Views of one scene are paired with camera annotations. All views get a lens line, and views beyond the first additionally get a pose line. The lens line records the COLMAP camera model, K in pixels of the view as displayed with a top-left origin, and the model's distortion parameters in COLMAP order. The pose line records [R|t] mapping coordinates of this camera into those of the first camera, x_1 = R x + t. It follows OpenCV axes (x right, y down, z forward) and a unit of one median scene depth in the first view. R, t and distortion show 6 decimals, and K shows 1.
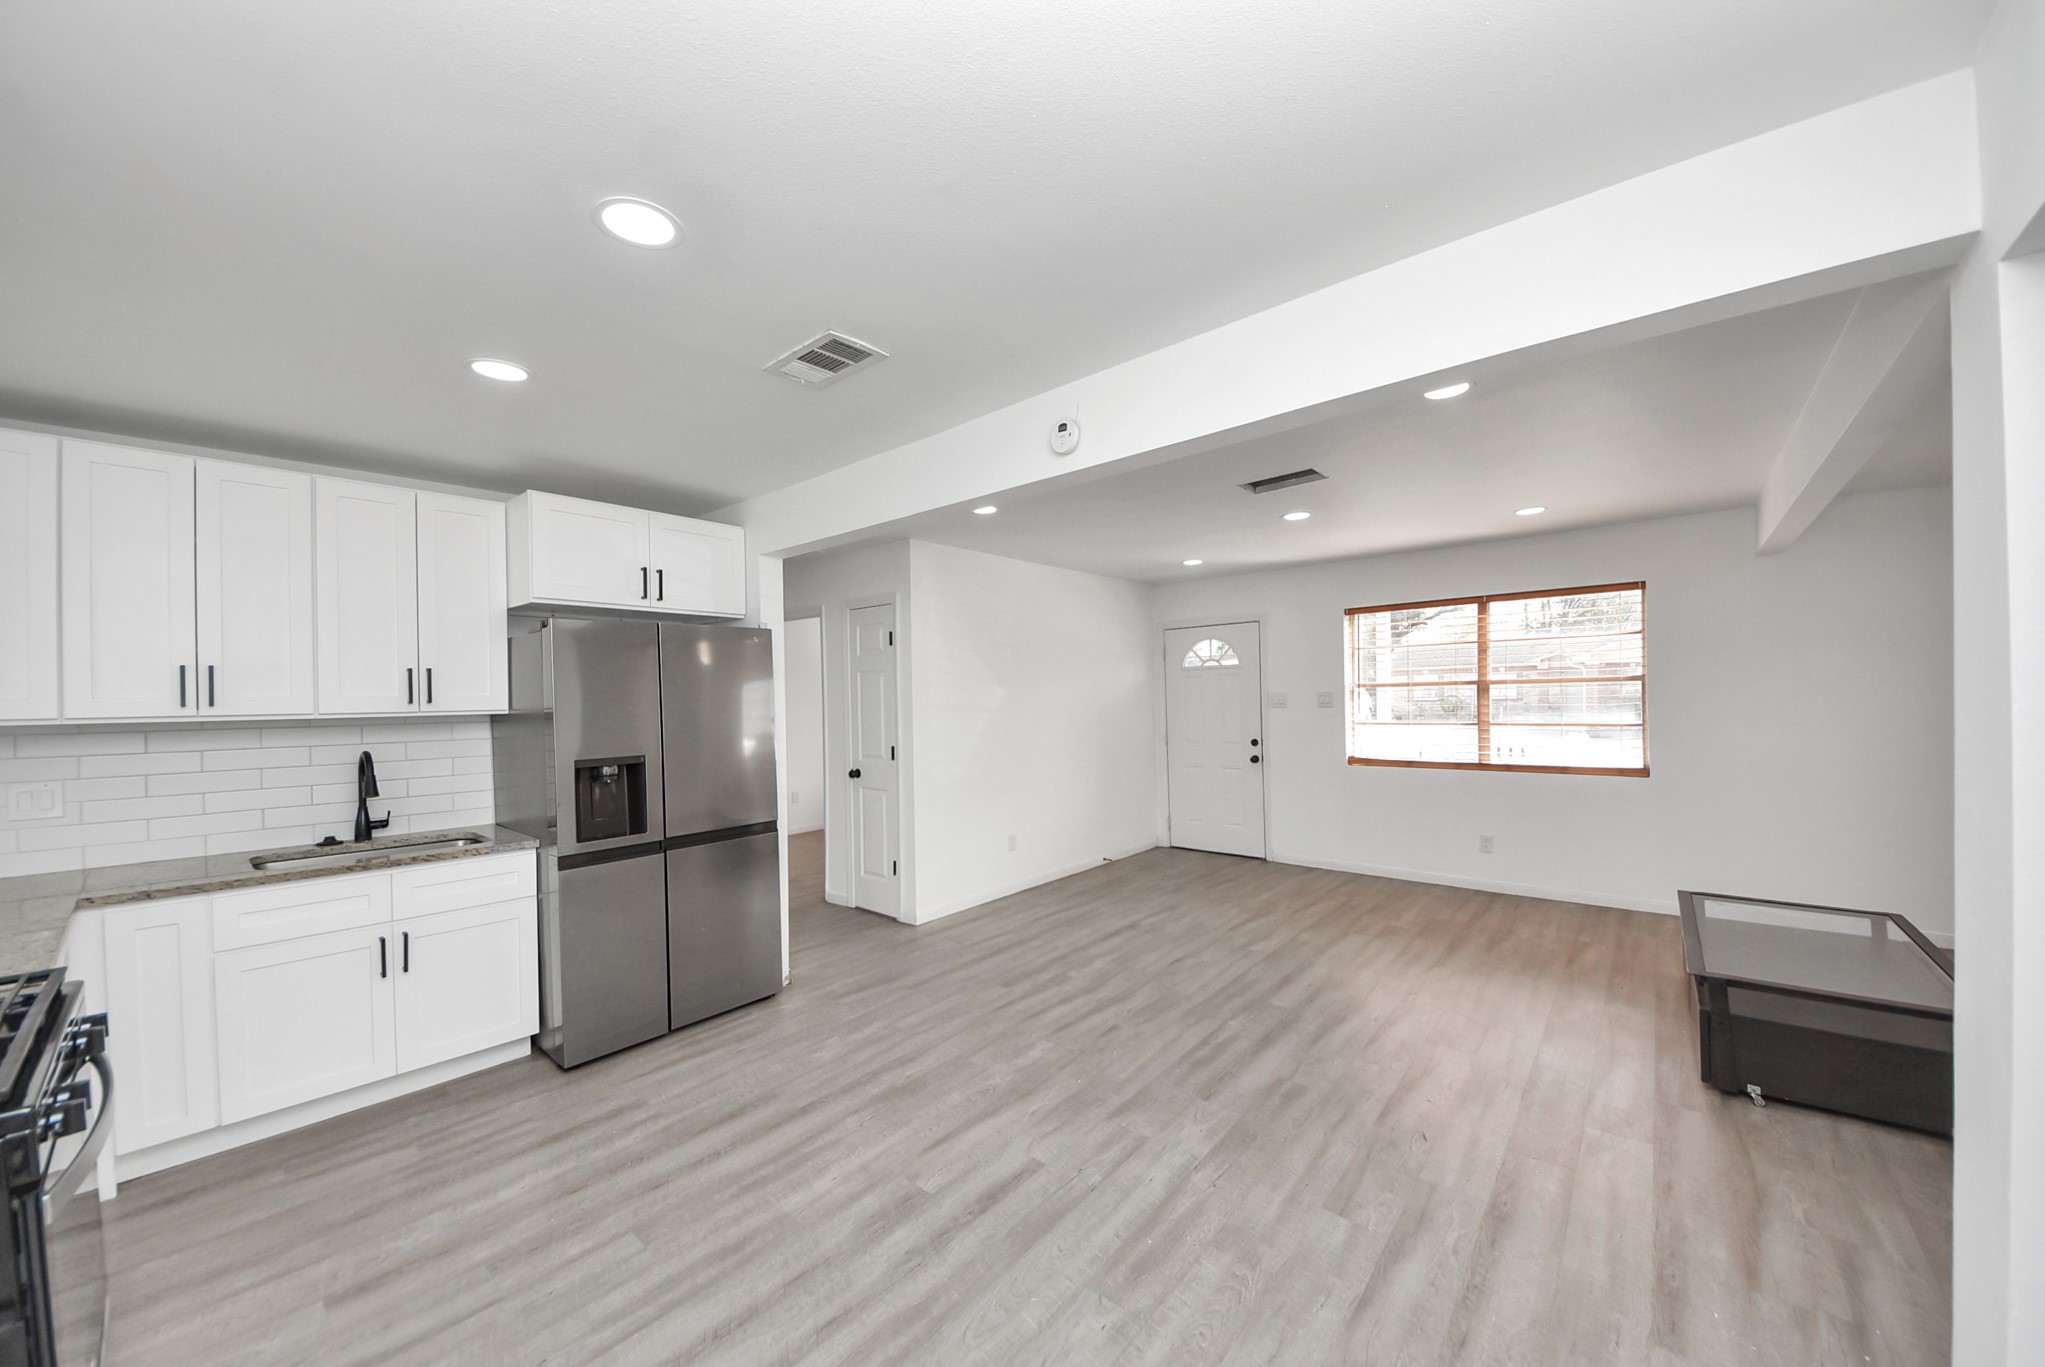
lens RADIAL K [[752.3, 0, 1038.7], [0, 752.3, 691.6], [0, 0, 1]] dist [0.017737, -0.018717]
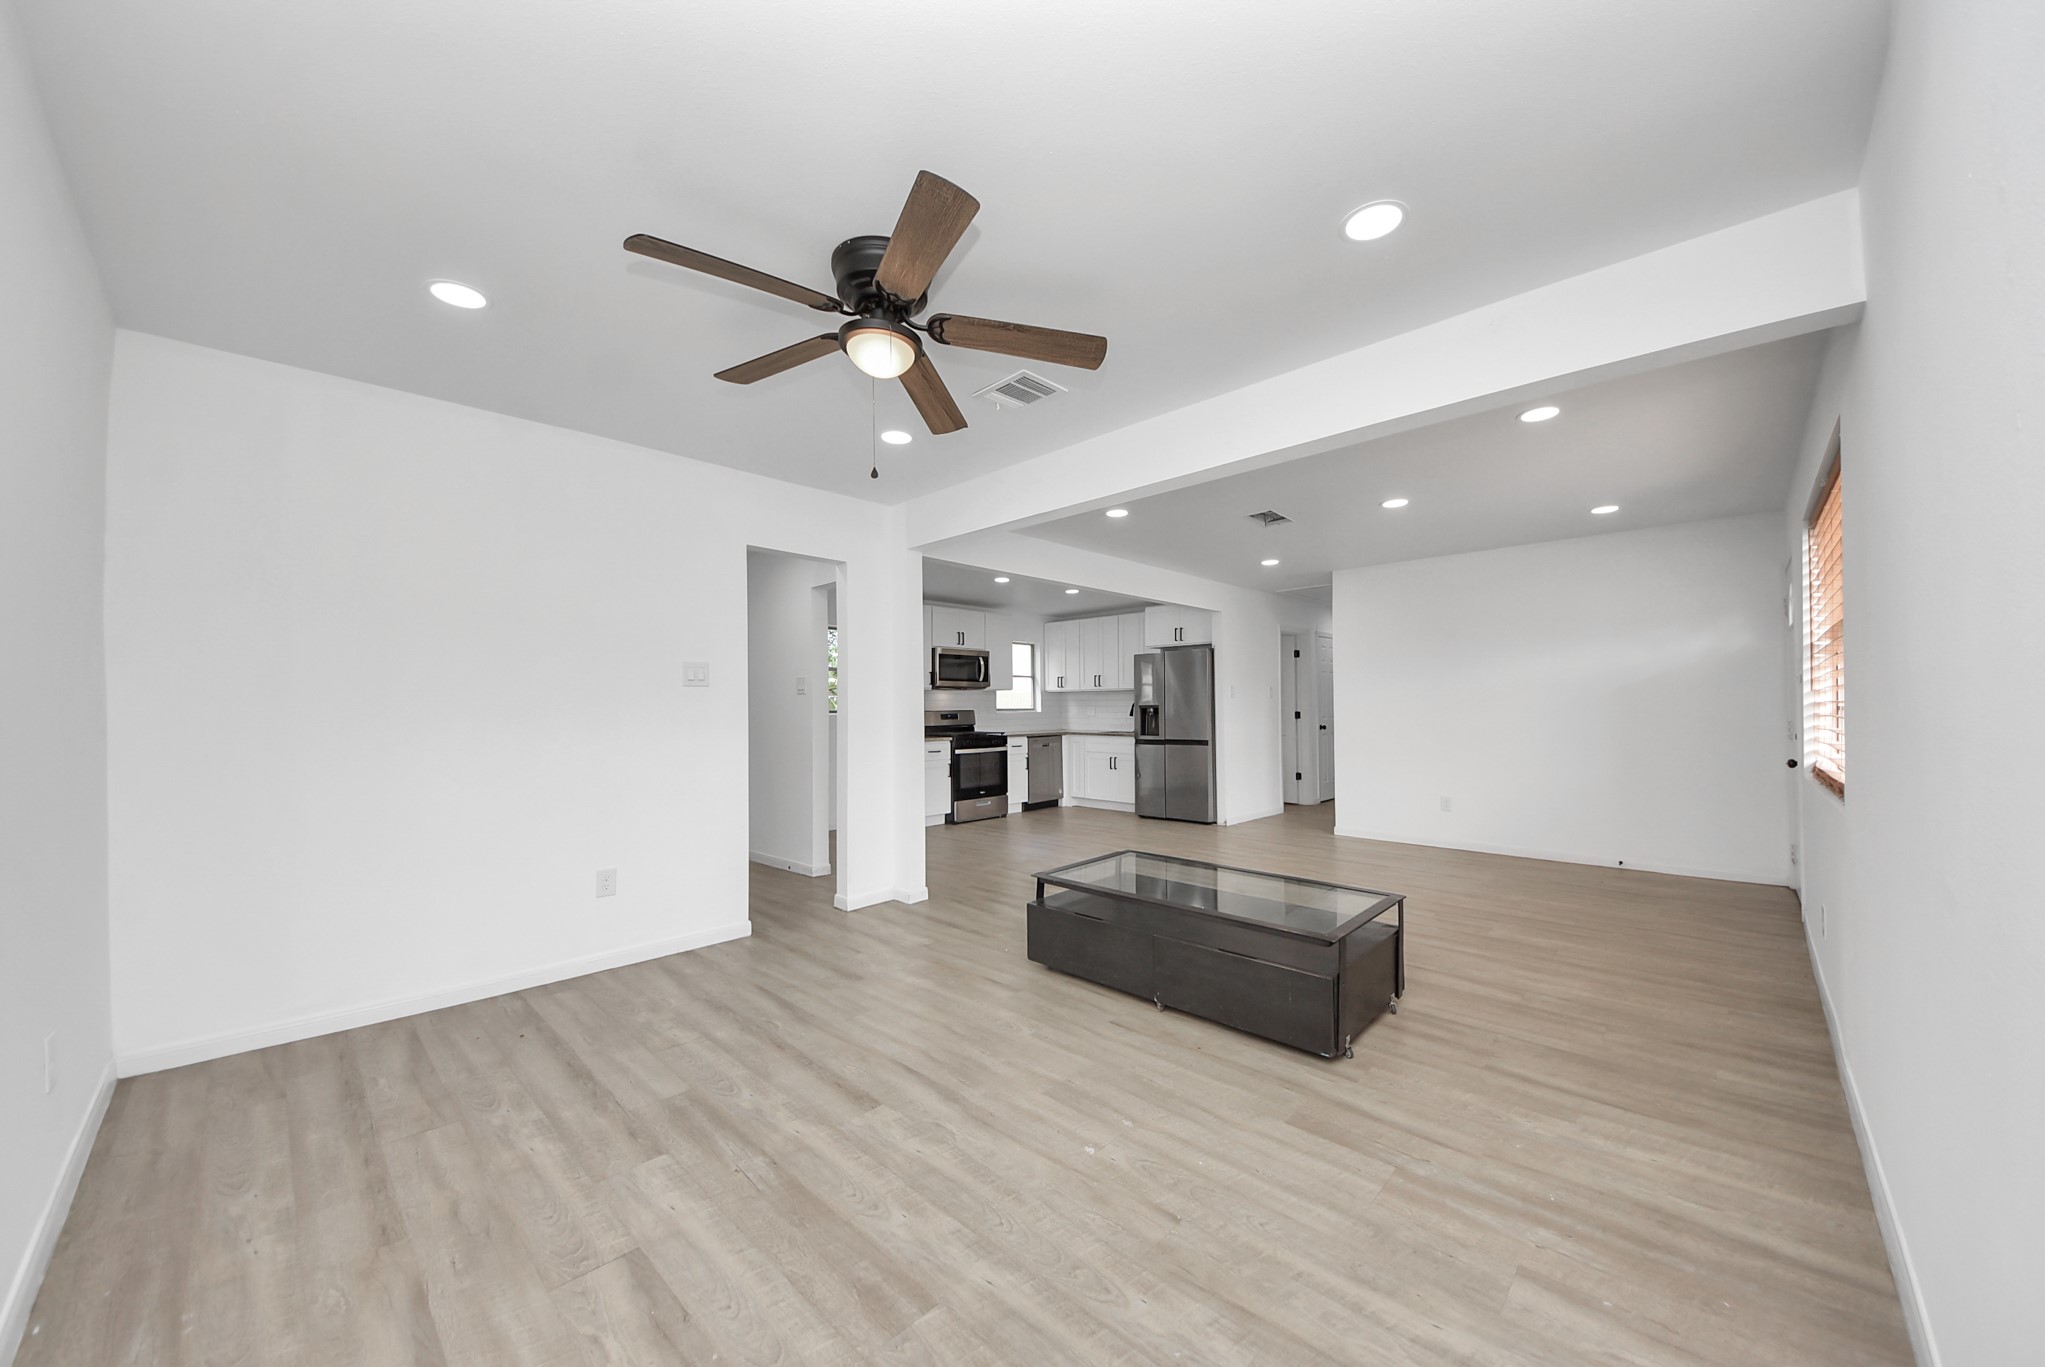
lens RADIAL K [[752.3, 0, 1038.7], [0, 752.3, 691.6], [0, 0, 1]] dist [0.017737, -0.018717]
pose [[-0.066378, 0.001278, -0.997794, 2.198883], [0.010118, 0.999949, 0.000607, 0.035073], [0.997743, -0.010055, -0.066388, 0.831322]]
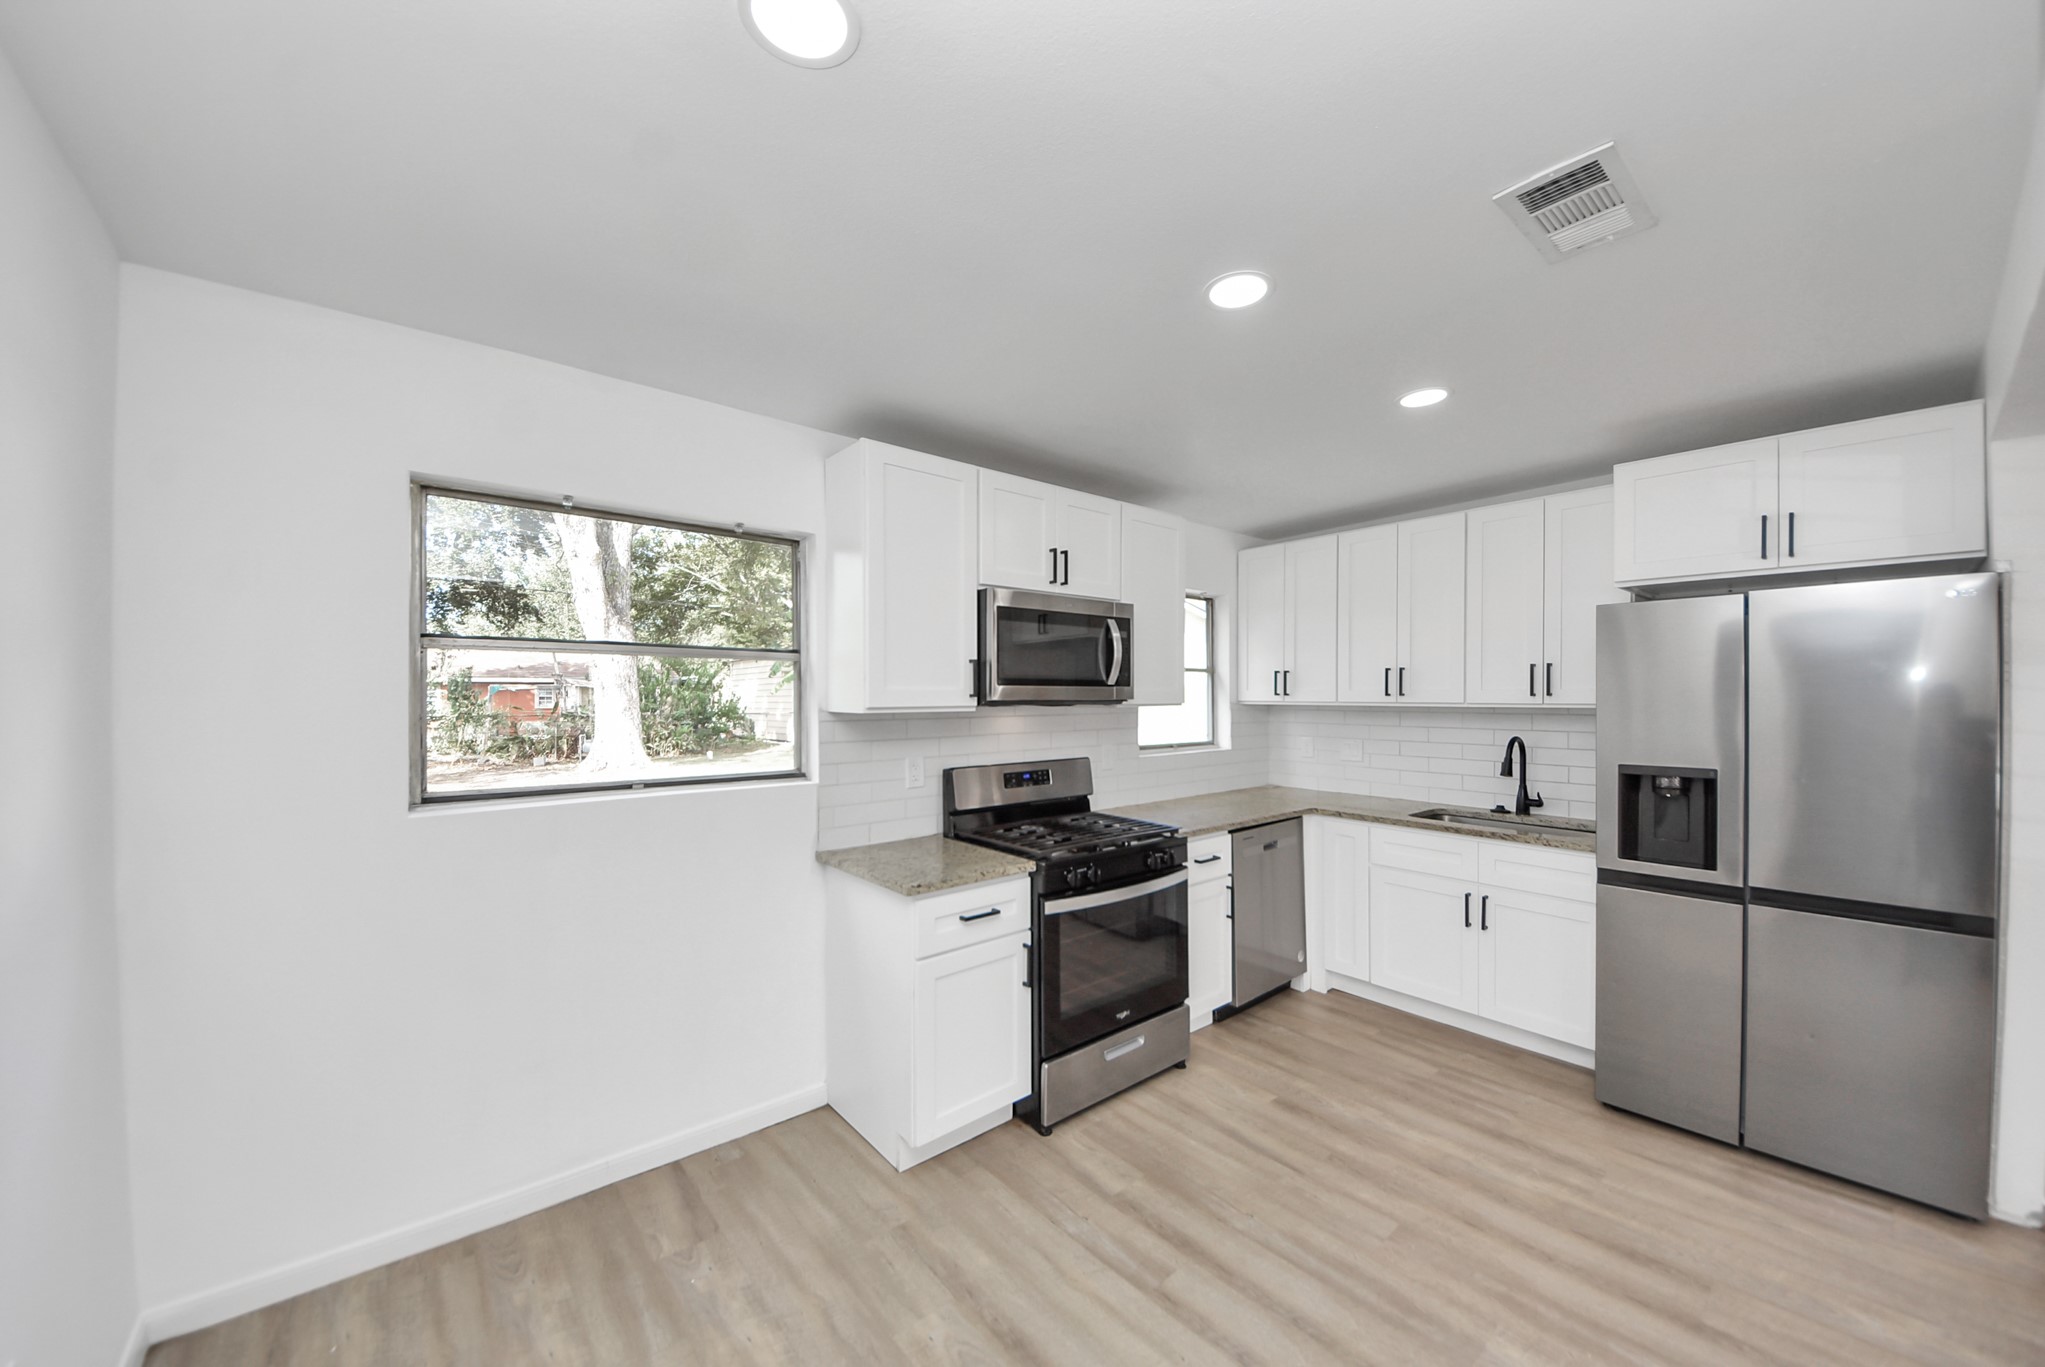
lens RADIAL K [[752.3, 0, 1038.7], [0, 752.3, 691.6], [0, 0, 1]] dist [0.017737, -0.018717]
pose [[-0.169445, 0.016098, -0.985408, 0.375658], [0.007517, 0.999859, 0.015042, -0.012731], [0.985511, -0.004858, -0.169542, 0.492589]]
